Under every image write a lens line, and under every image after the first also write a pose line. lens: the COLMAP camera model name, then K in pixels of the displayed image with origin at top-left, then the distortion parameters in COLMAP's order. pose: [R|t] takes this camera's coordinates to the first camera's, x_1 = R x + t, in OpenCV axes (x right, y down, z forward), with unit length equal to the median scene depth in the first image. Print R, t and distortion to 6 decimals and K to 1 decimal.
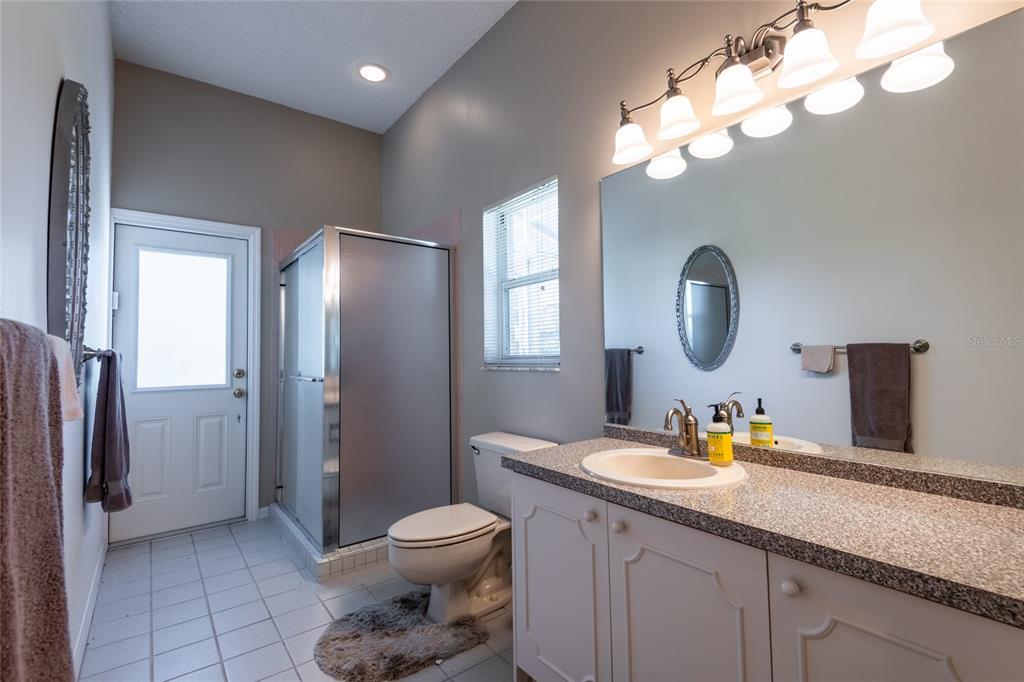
lens RADIAL K [[468.5, 0, 517.5], [0, 468.5, 337.1], [0, 0, 1]] dist [0.019698, -0.011968]
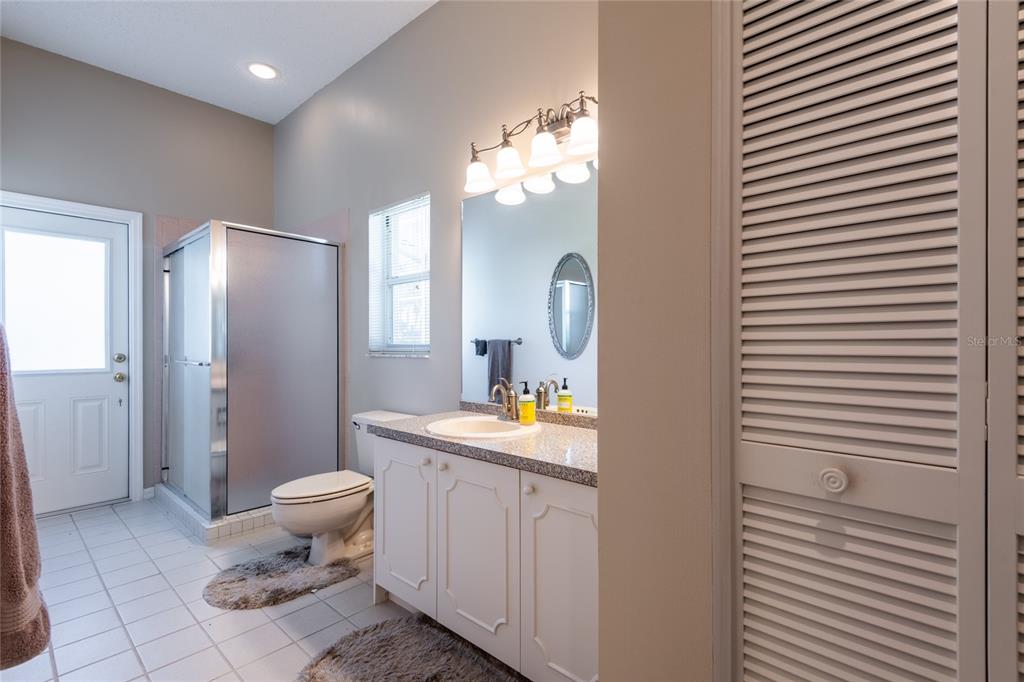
lens RADIAL K [[468.5, 0, 516.1], [0, 468.5, 345.6], [0, 0, 1]] dist [0.019698, -0.011968]
pose [[0.983789, 0.013443, 0.178825, 0.090445], [-0.020538, 0.999071, 0.037887, -0.008056], [-0.178150, -0.040946, 0.983151, -0.205454]]
